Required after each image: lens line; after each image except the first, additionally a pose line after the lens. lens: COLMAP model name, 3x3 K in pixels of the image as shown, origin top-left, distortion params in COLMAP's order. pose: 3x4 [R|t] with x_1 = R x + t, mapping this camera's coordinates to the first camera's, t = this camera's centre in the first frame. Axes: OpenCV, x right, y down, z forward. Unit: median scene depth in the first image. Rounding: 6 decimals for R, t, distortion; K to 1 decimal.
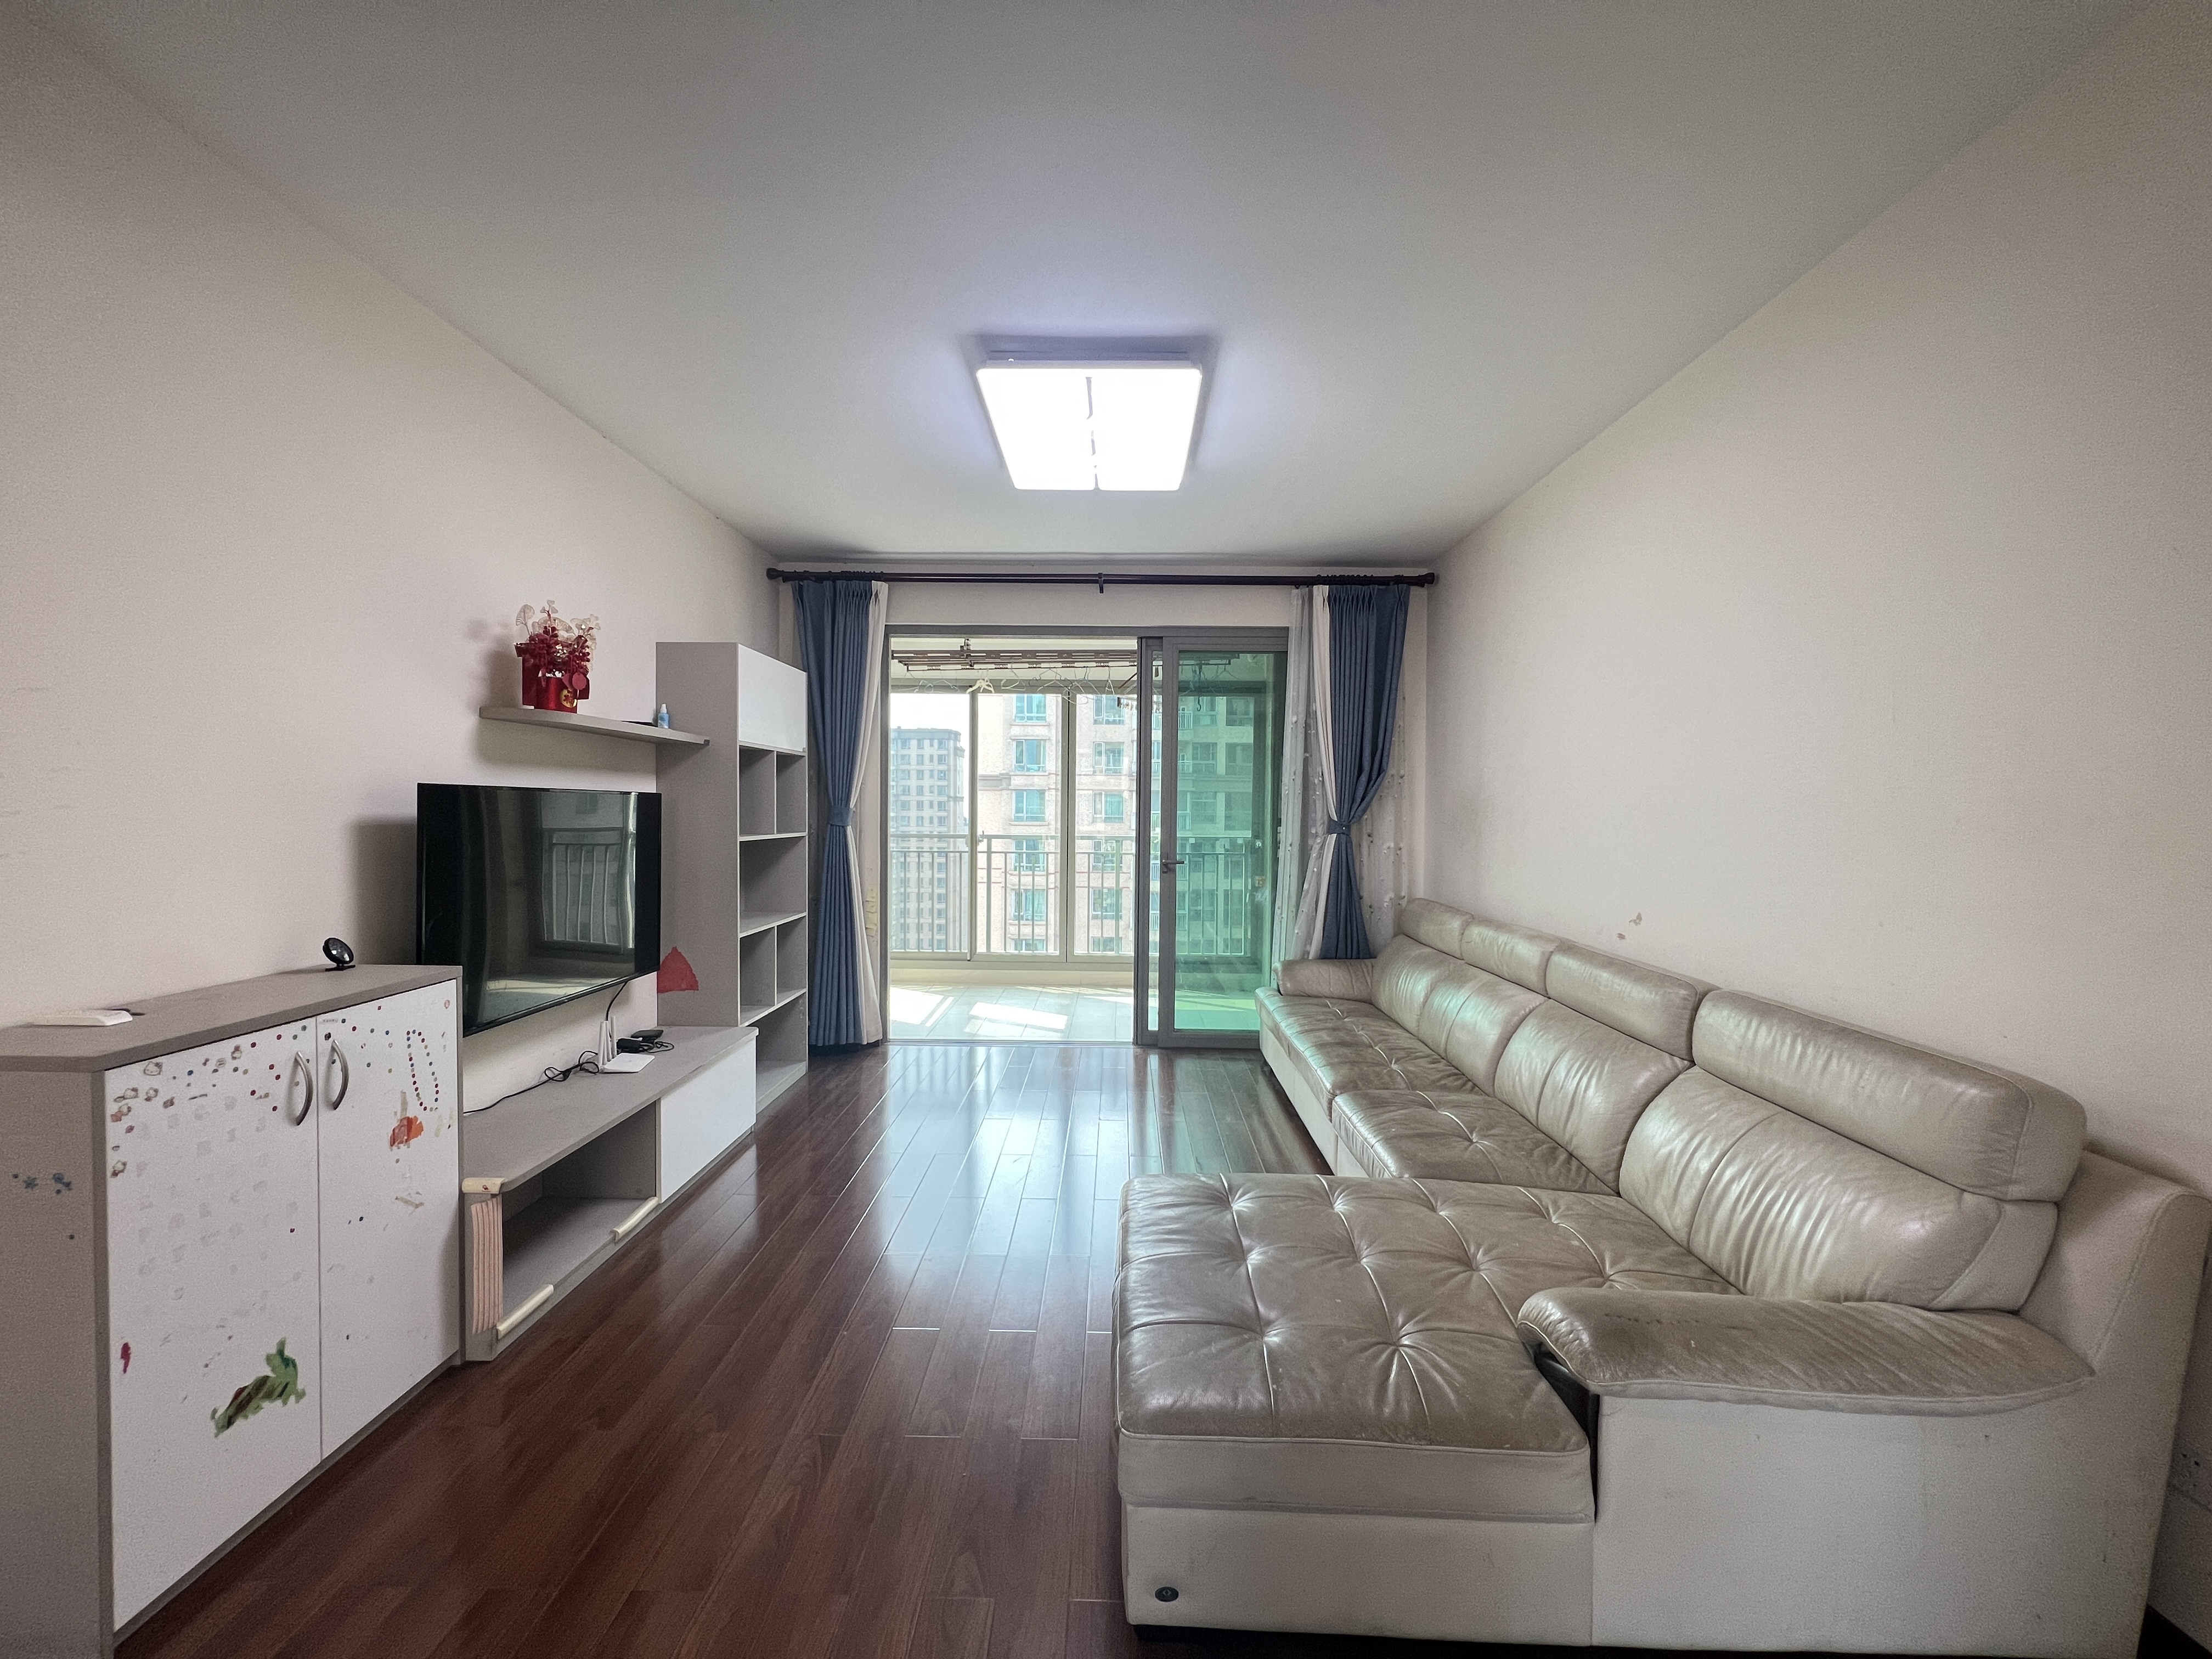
lens RADIAL K [[885.4, 0, 1106.0], [0, 885.4, 829.5], [0, 0, 1]] dist [-0.006327, 0.000452]
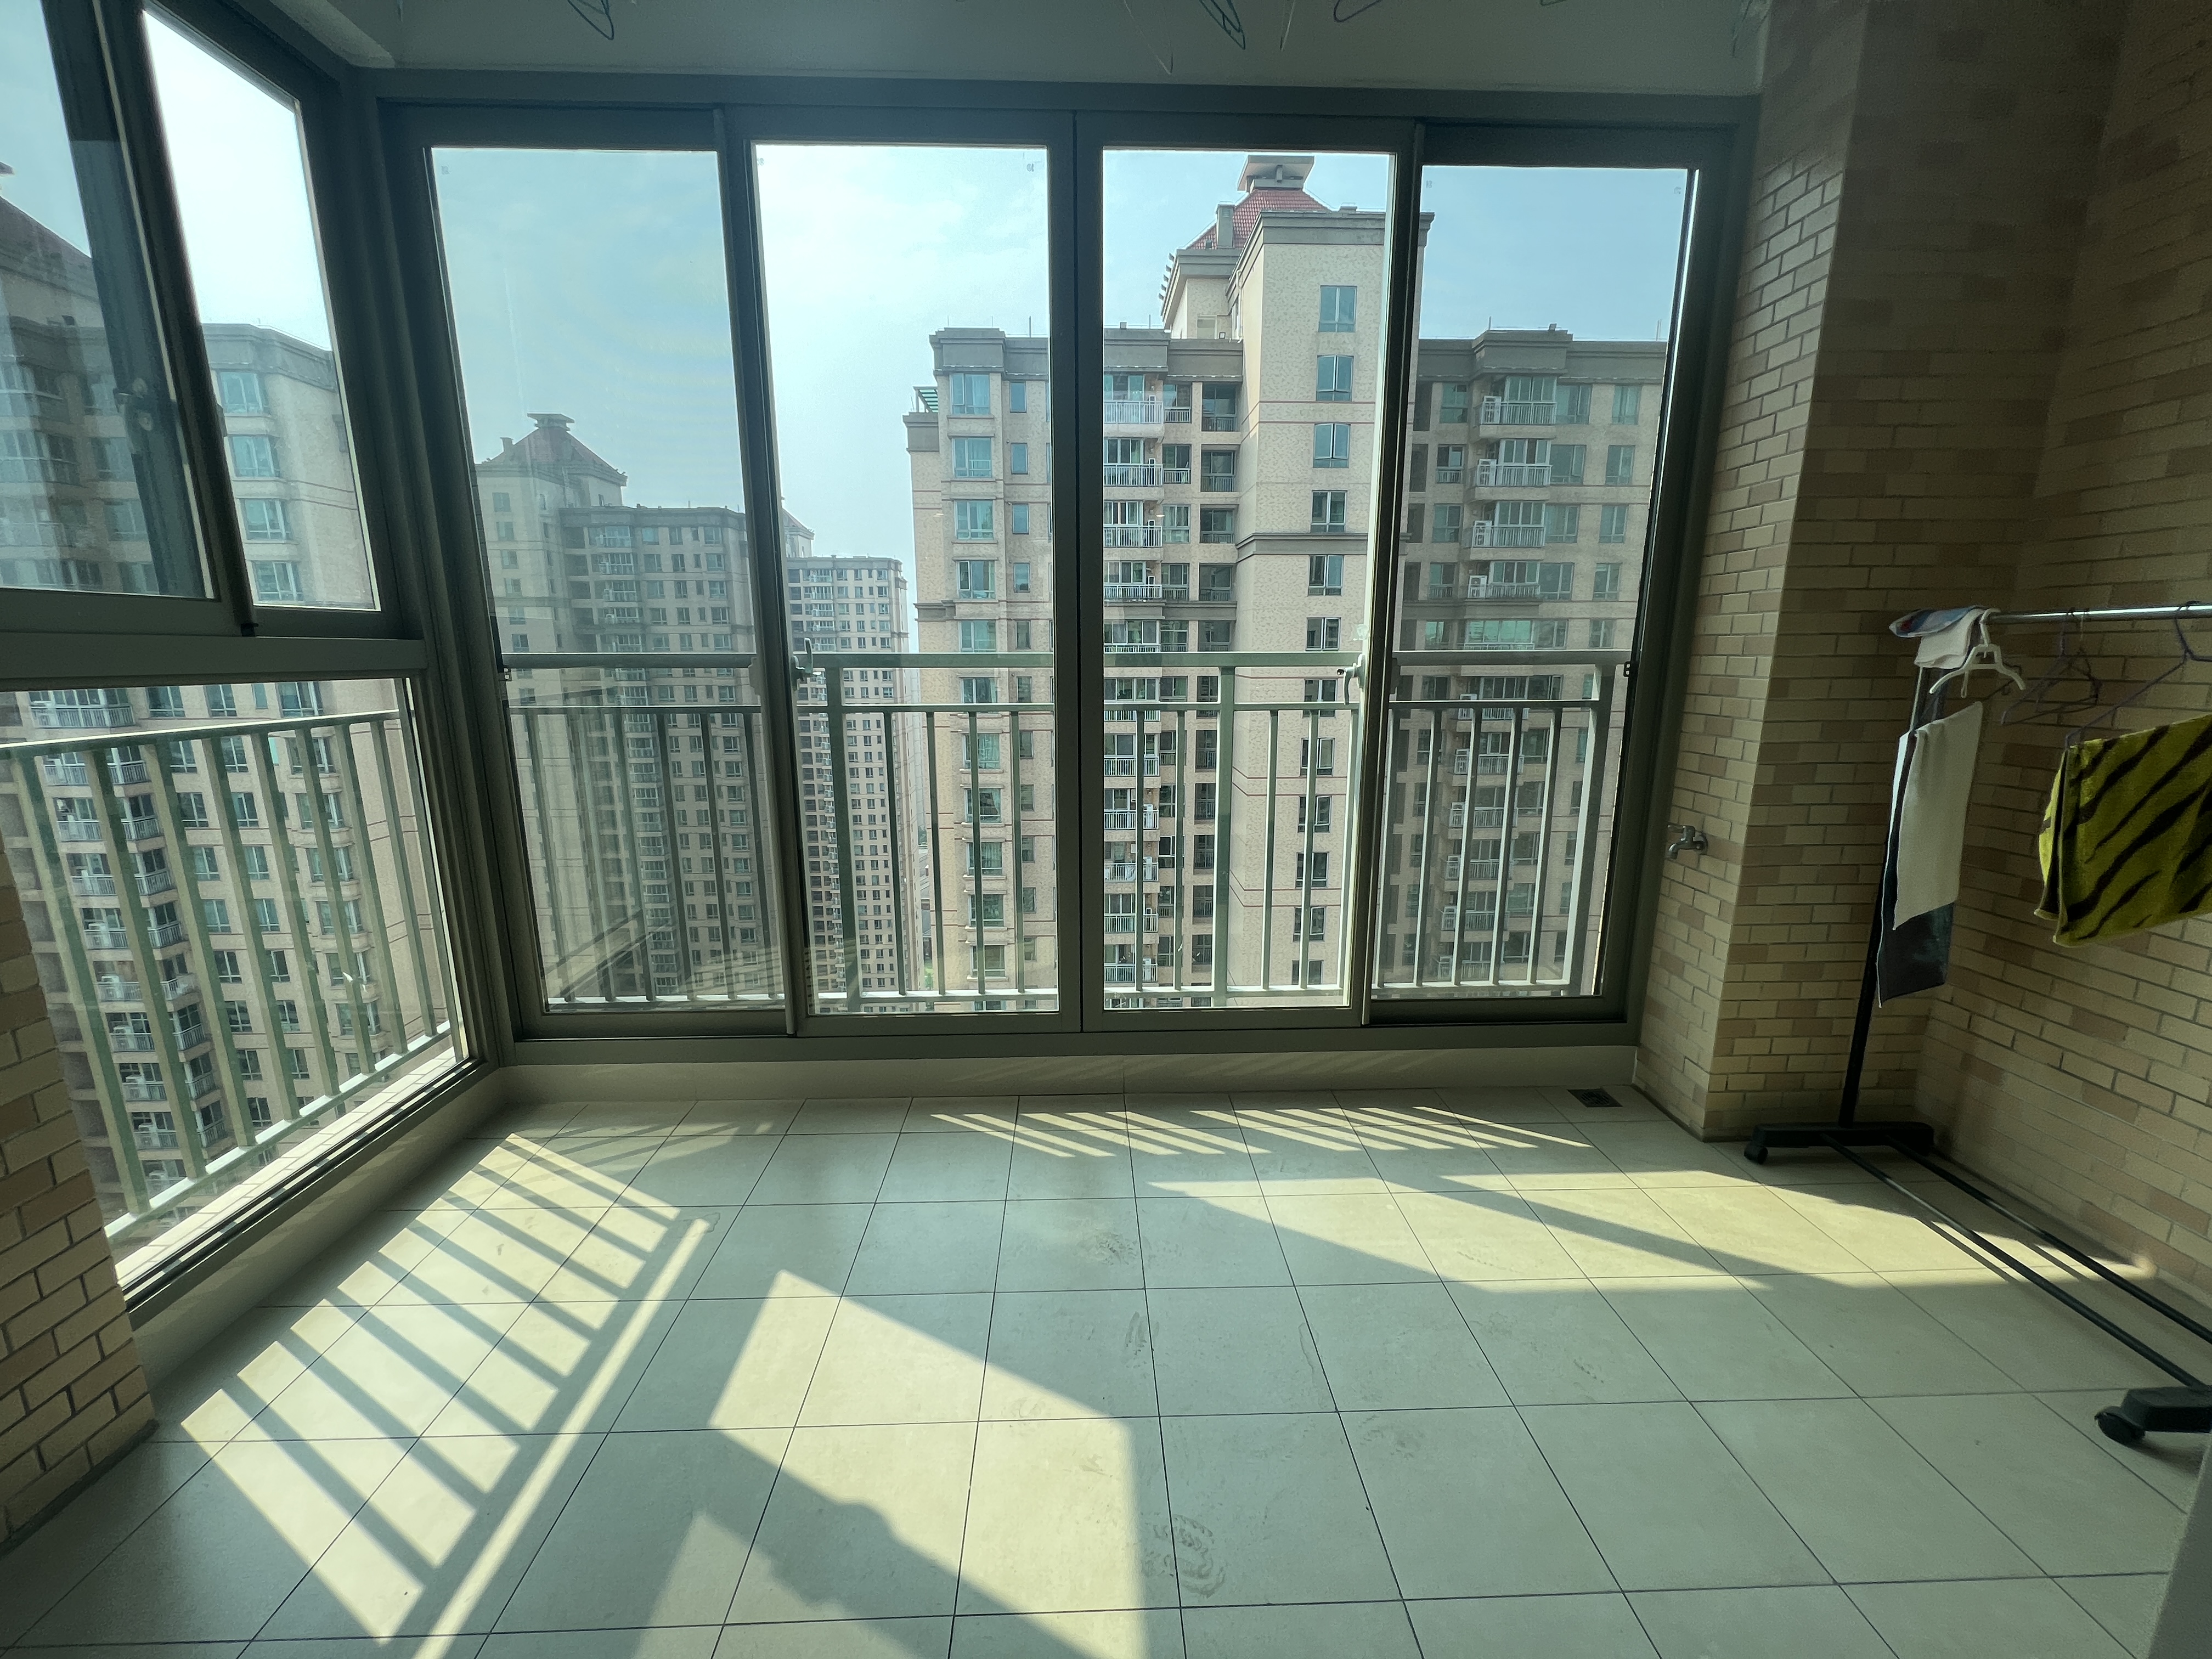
lens RADIAL K [[885.4, 0, 1106.0], [0, 885.4, 829.5], [0, 0, 1]] dist [-0.006327, 0.000452]
pose [[0.998521, -0.022032, 0.049703, -0.125505], [0.012633, 0.983208, 0.182048, 0.027172], [-0.052879, -0.181151, 0.982033, 1.648820]]
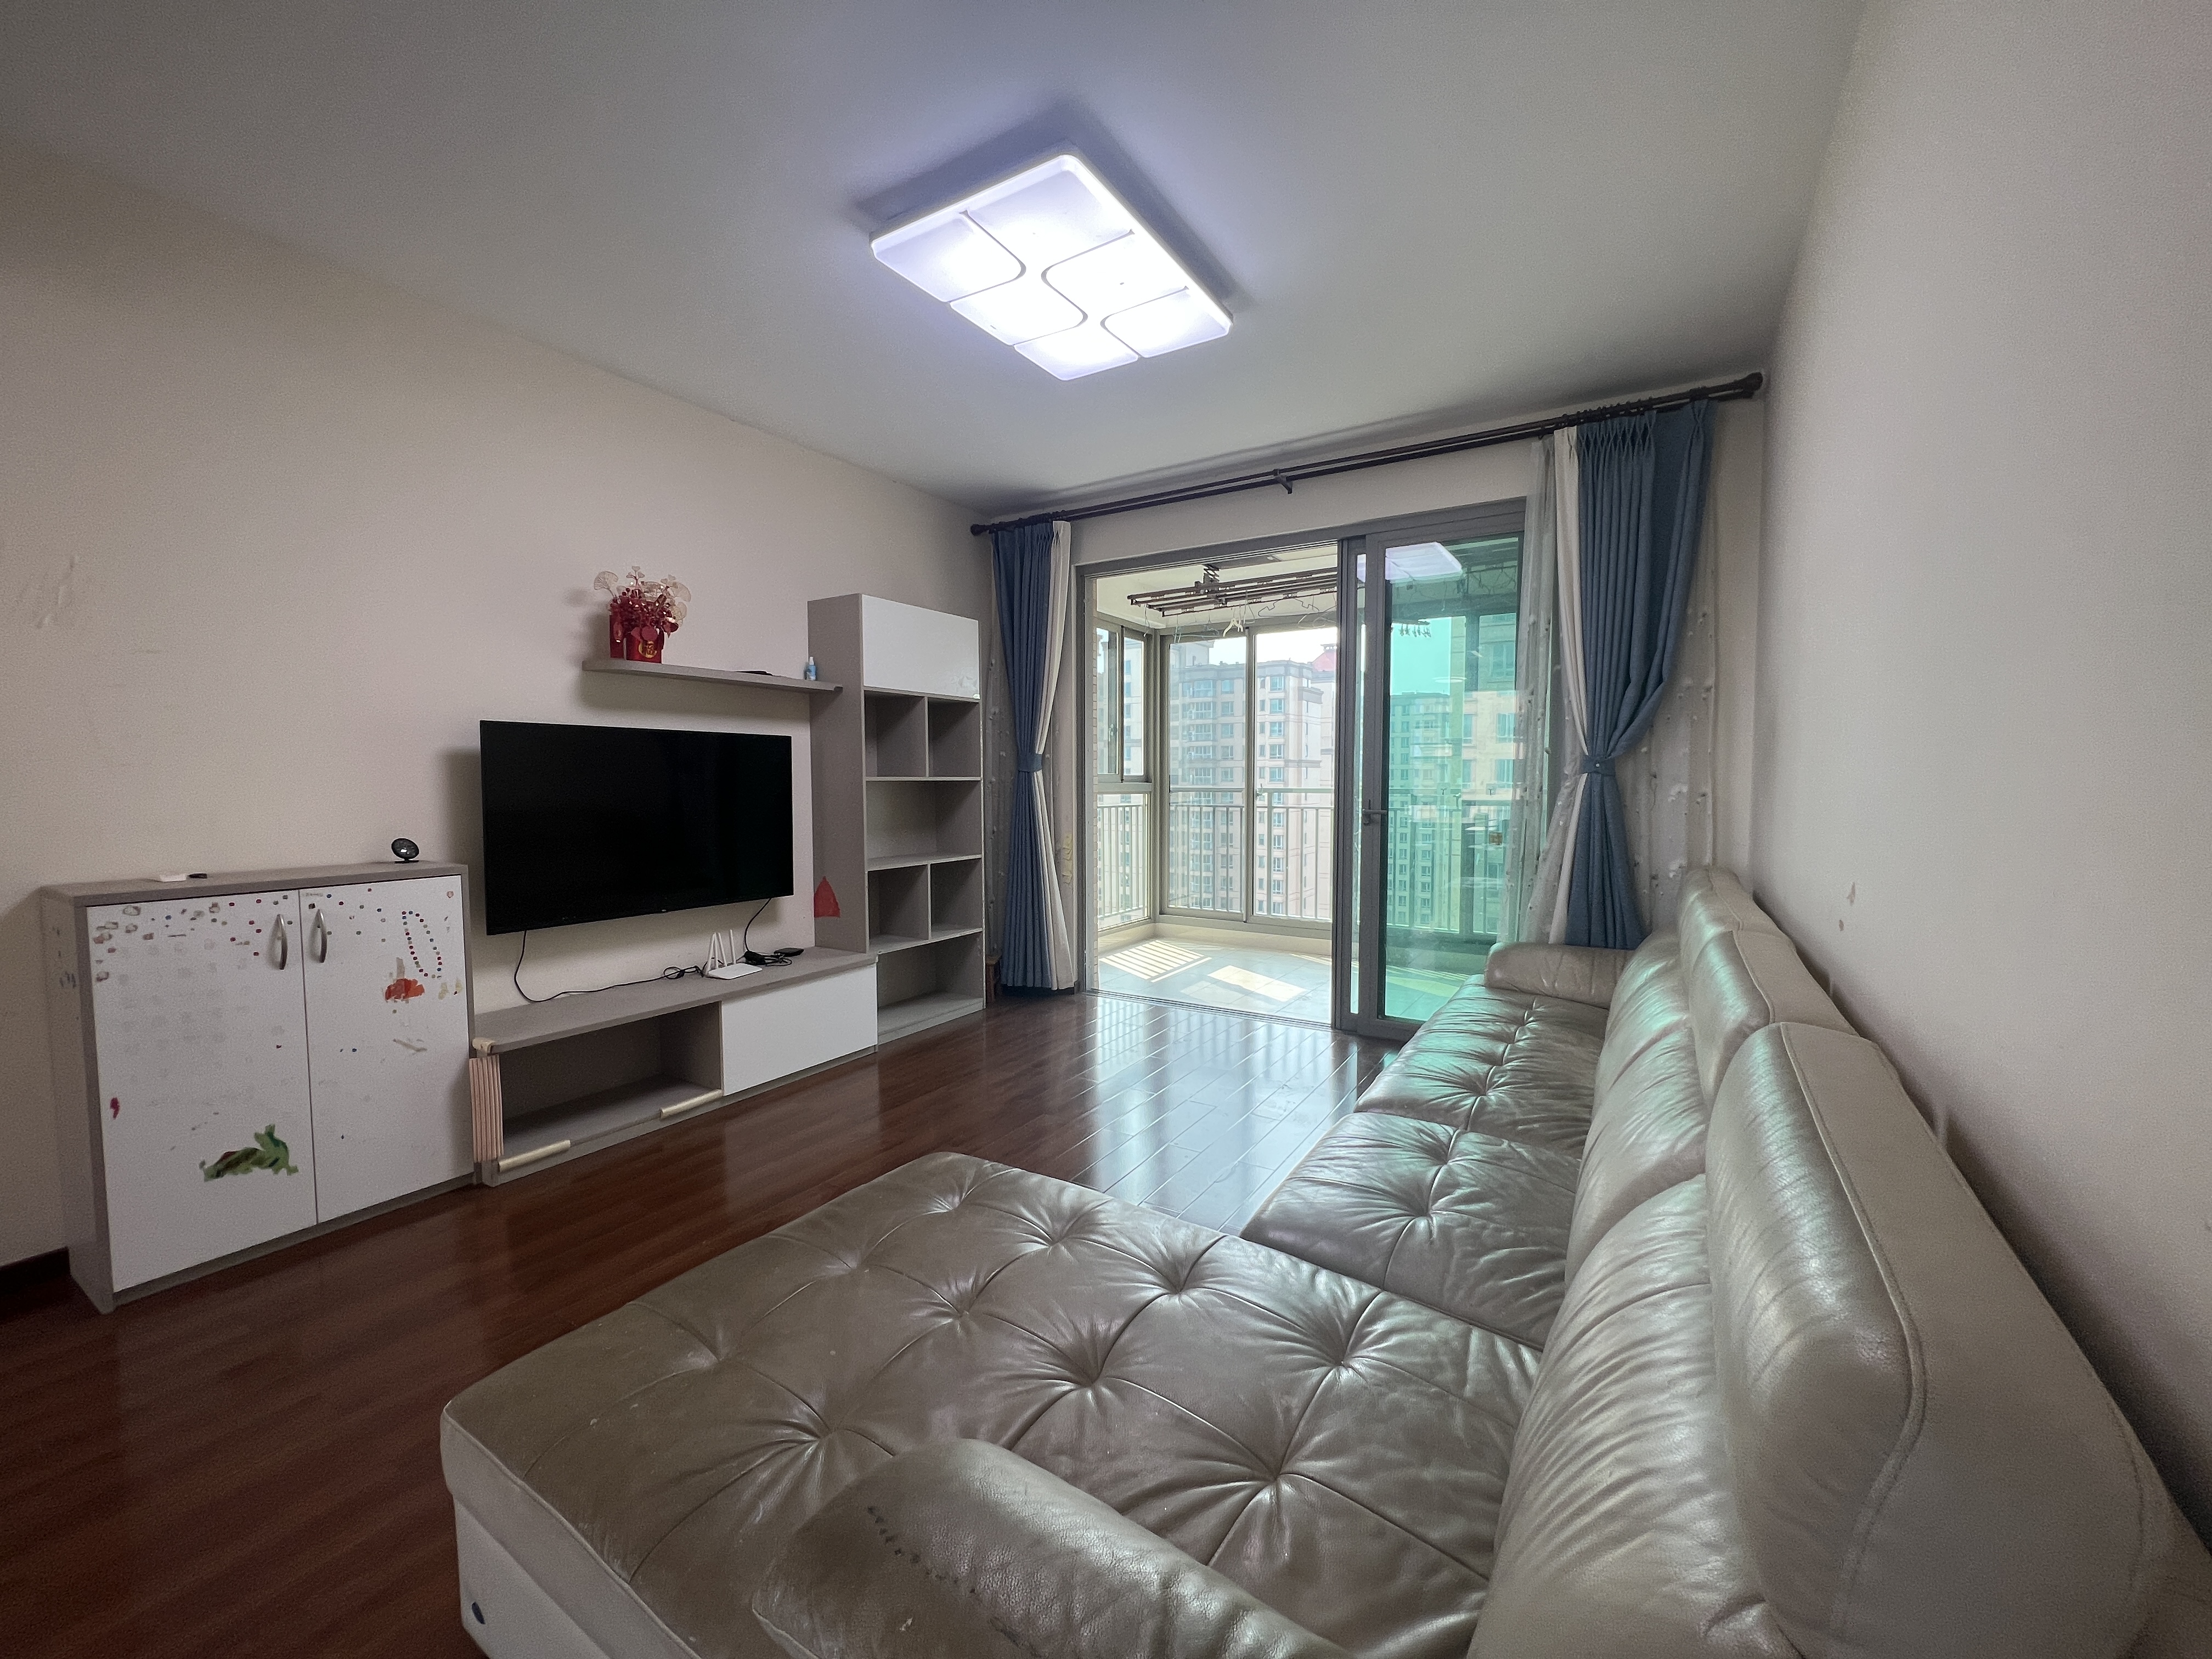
lens RADIAL K [[885.4, 0, 1106.0], [0, 885.4, 829.5], [0, 0, 1]] dist [-0.006327, 0.000452]
pose [[0.857124, 0.019614, -0.514736, 0.485502], [-0.002371, 0.999414, 0.034135, 0.044164], [0.515104, -0.028037, 0.856669, 0.295154]]
